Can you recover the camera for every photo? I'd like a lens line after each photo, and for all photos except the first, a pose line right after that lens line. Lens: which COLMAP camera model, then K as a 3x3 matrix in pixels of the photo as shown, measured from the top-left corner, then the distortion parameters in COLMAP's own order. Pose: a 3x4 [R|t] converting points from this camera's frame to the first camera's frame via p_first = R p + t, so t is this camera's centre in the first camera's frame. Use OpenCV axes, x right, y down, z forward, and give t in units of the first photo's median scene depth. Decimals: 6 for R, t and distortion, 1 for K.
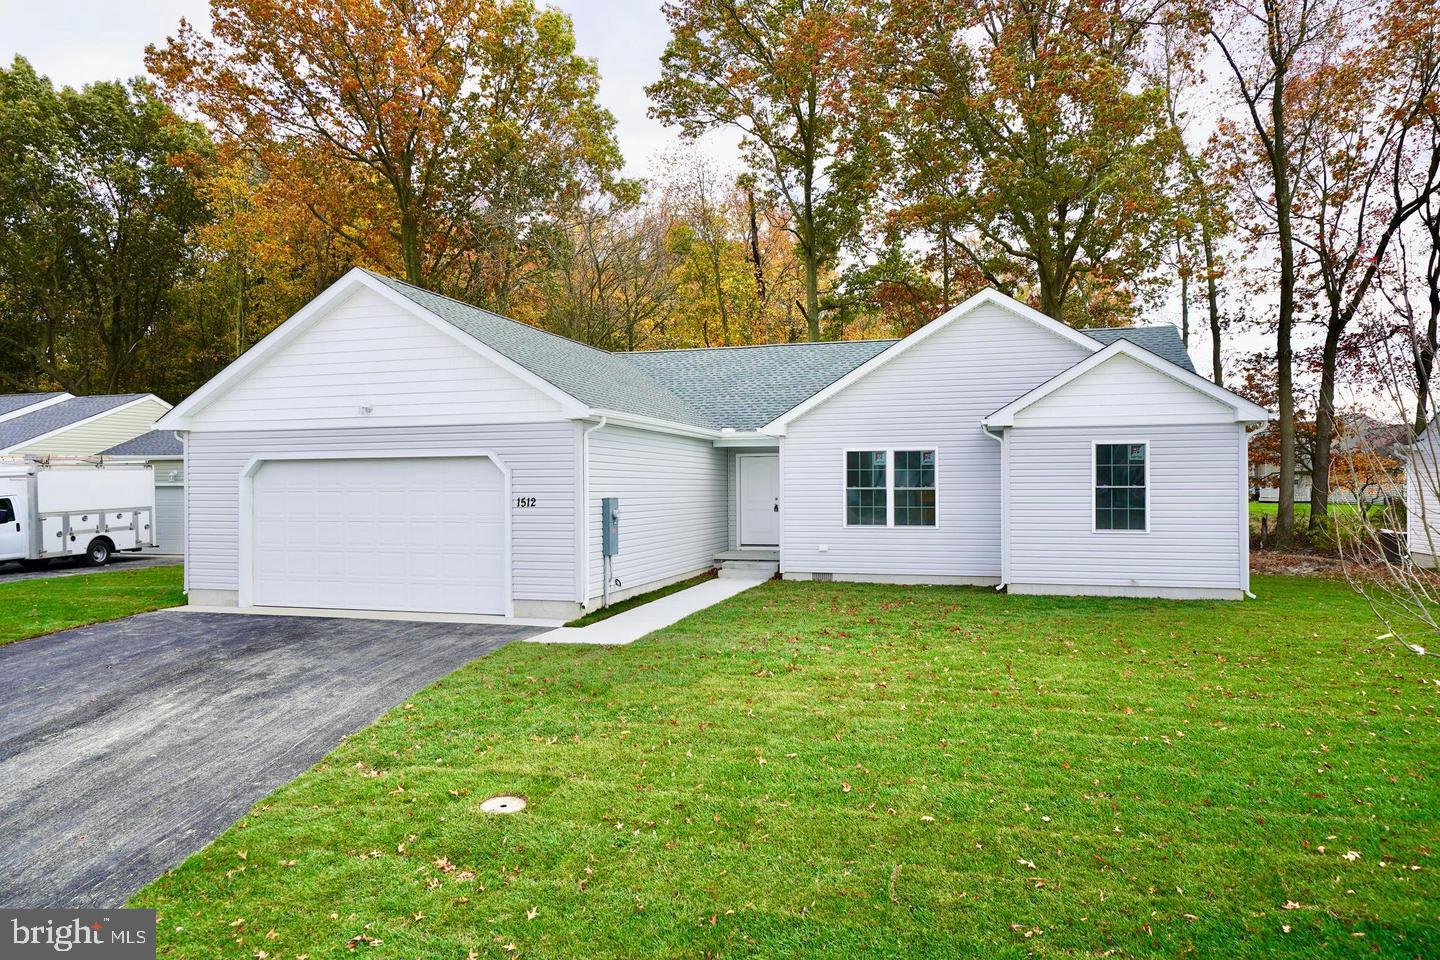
lens RADIAL K [[984.1, 0, 720.0], [0, 984.1, 480.0], [0, 0, 1]] dist [0.005092, -0.002333]
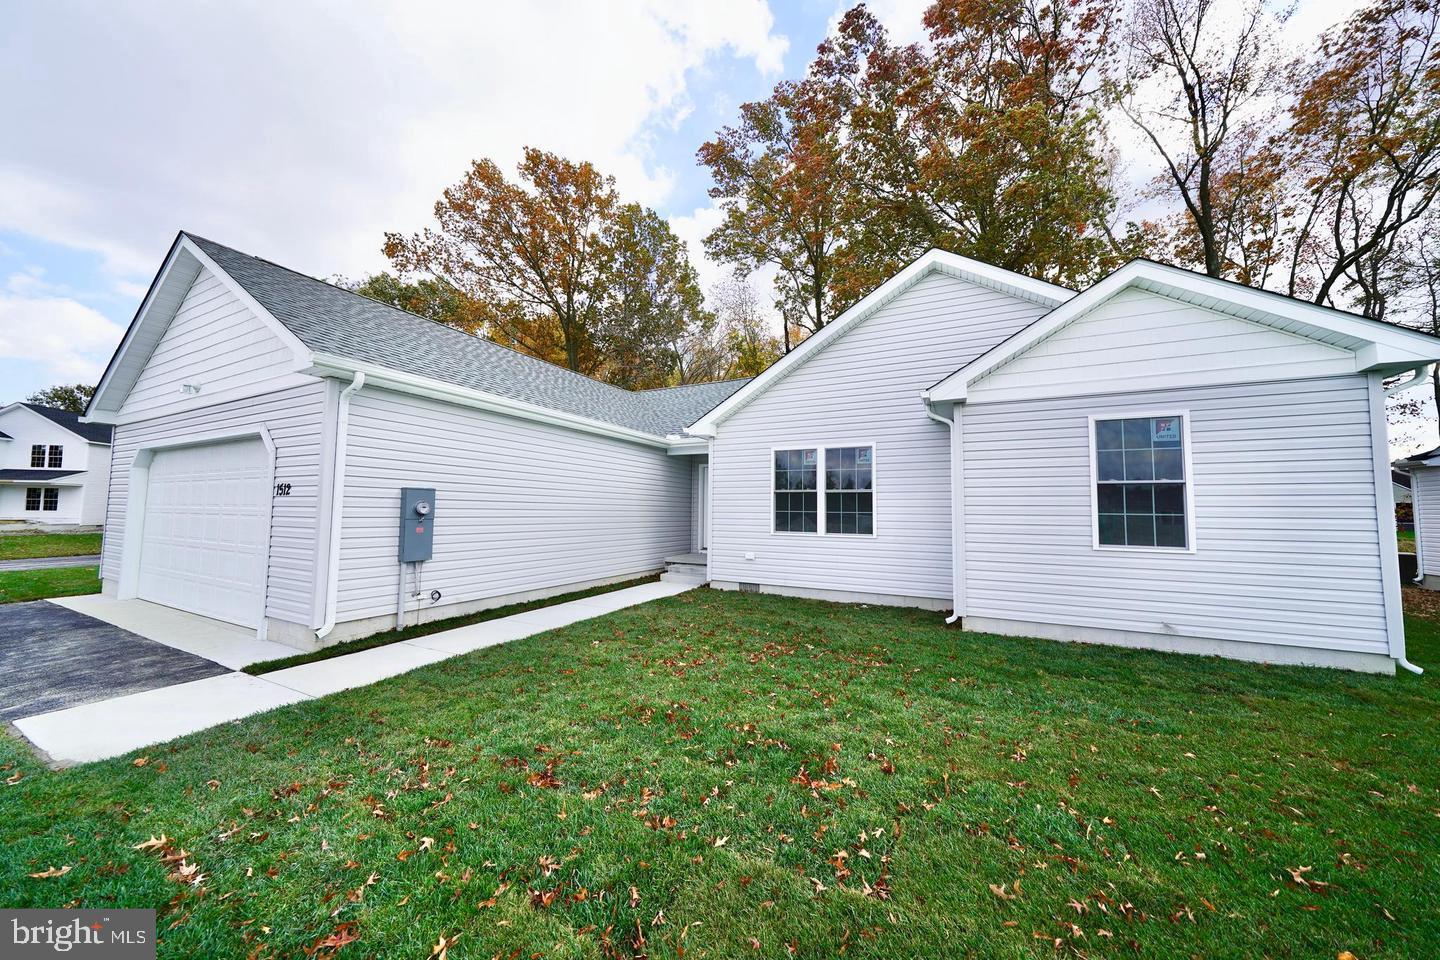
lens RADIAL K [[492.1, 0, 719.1], [0, 492.1, 479.0], [0, 0, 1]] dist [-0.005669, 0.000242]
pose [[0.982119, 0.003049, -0.188236, 0.167954], [-0.014503, 0.998123, -0.059505, 0.025729], [0.187701, 0.061171, 0.980320, 0.551612]]
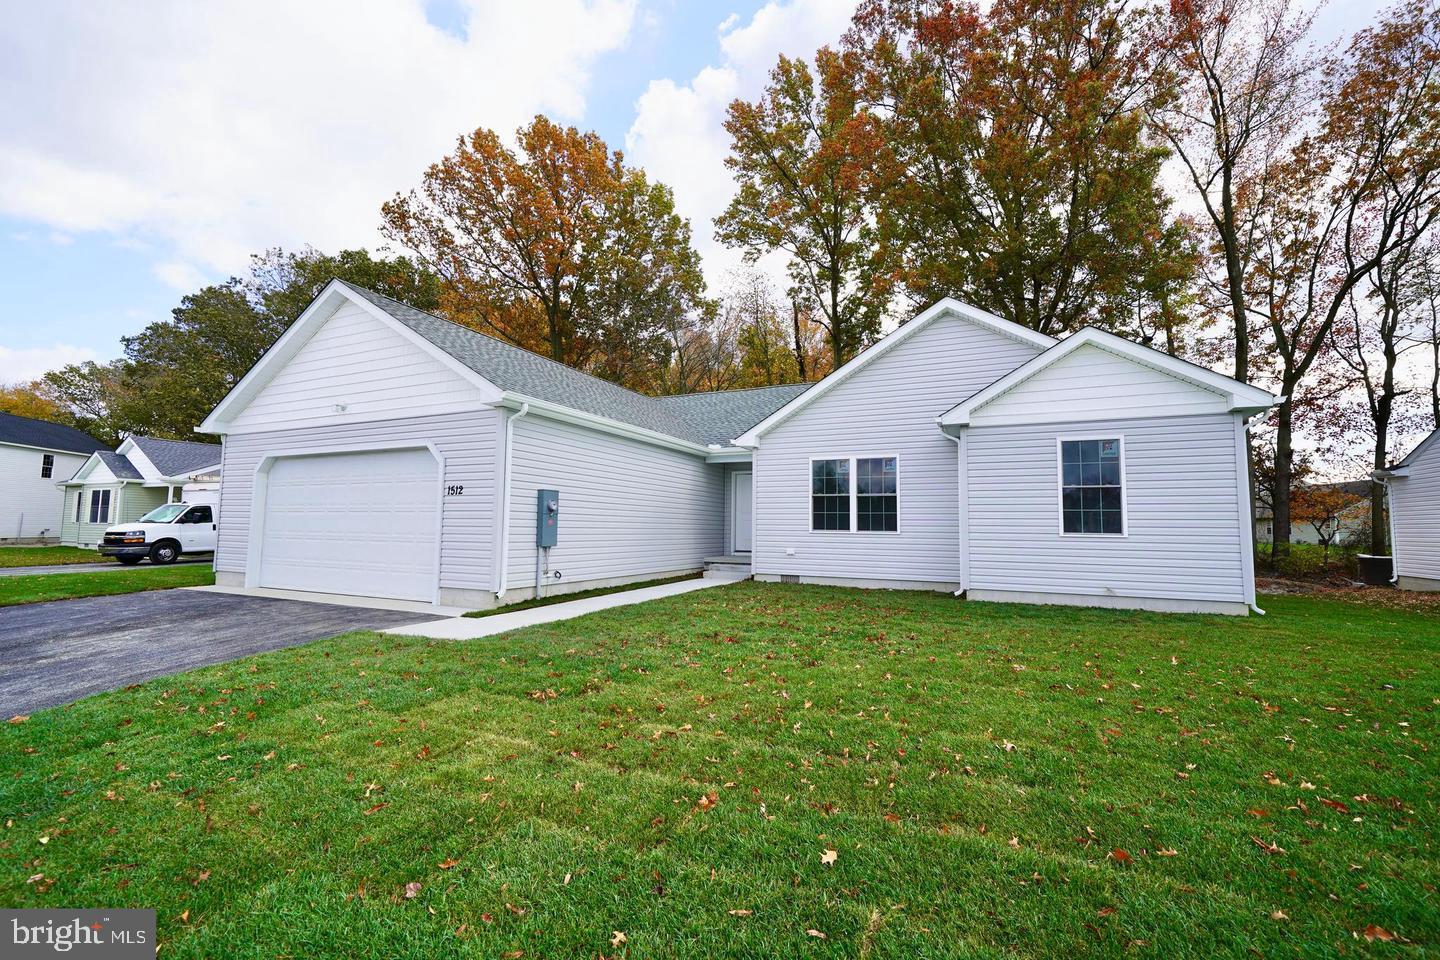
lens RADIAL K [[617.4, 0, 718.6], [0, 617.4, 482.2], [0, 0, 1]] dist [-0.000164, 0.000014]
pose [[0.987362, 0.004652, -0.158410, 0.136896], [-0.015830, 0.997465, -0.069375, 0.043116], [0.157686, 0.071006, 0.984933, 0.334718]]
